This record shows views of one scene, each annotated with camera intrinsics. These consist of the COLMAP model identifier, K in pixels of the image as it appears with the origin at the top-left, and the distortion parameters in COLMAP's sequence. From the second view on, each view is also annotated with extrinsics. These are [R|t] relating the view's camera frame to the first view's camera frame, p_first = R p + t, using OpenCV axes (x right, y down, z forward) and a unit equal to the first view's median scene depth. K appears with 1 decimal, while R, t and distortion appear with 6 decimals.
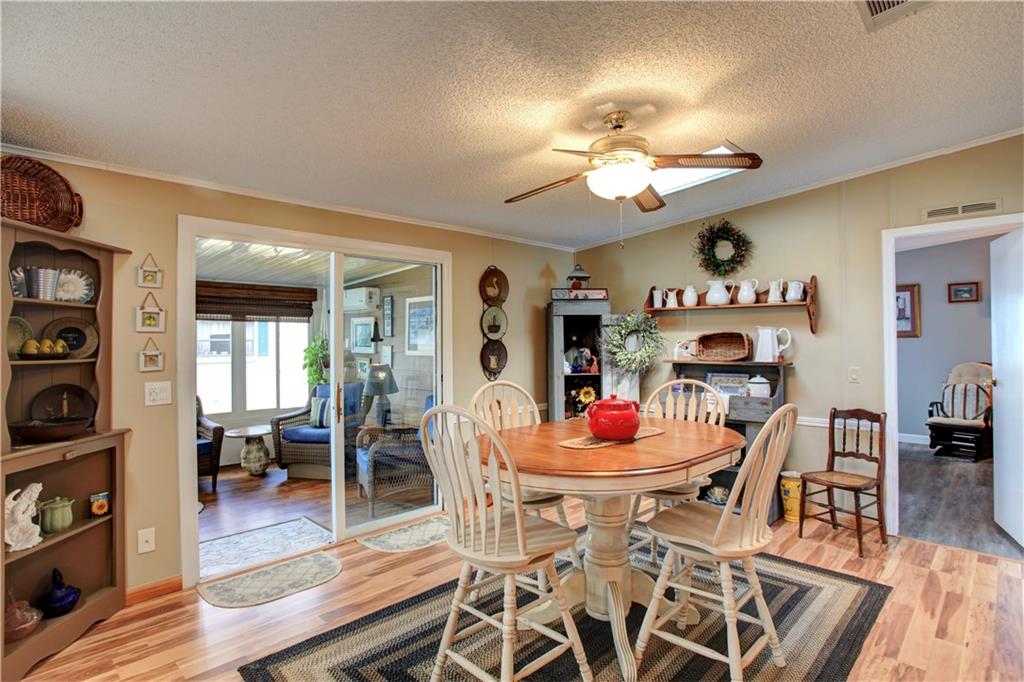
lens RADIAL K [[554.7, 0, 512.4], [0, 554.7, 331.5], [0, 0, 1]] dist [-0.003341, 0.000624]
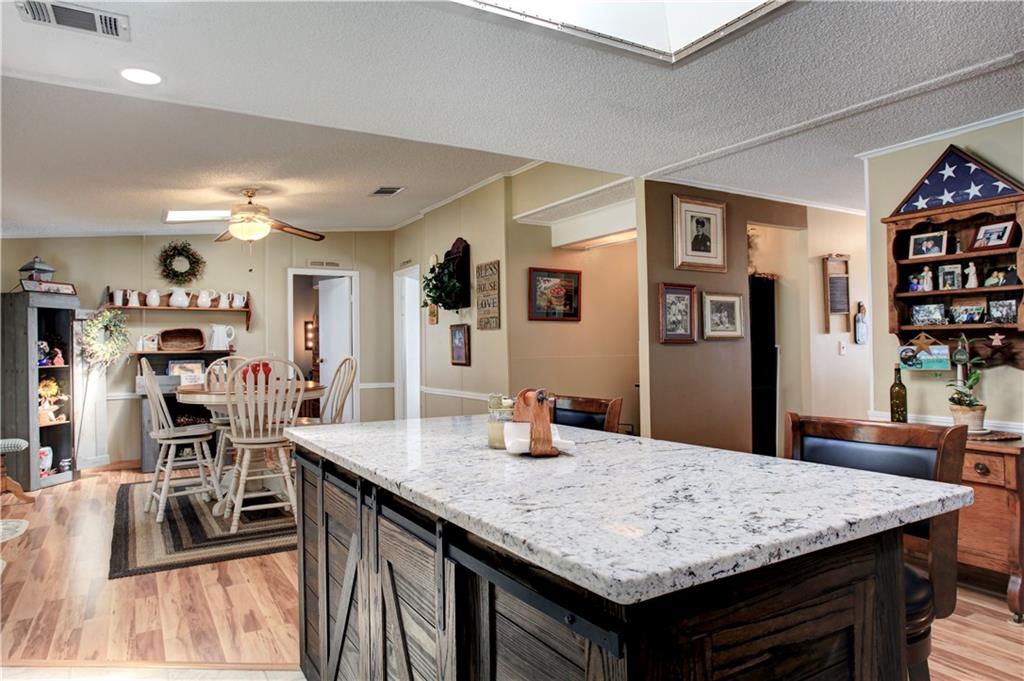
lens RADIAL K [[640.3, 0, 512.0], [0, 640.3, 340.5], [0, 0, 1]] dist [-0.006719, -0.000384]
pose [[0.275850, 0.012645, 0.961118, -0.787448], [-0.000607, 0.999916, -0.012982, 0.045324], [-0.961201, 0.002997, 0.275834, -0.131533]]
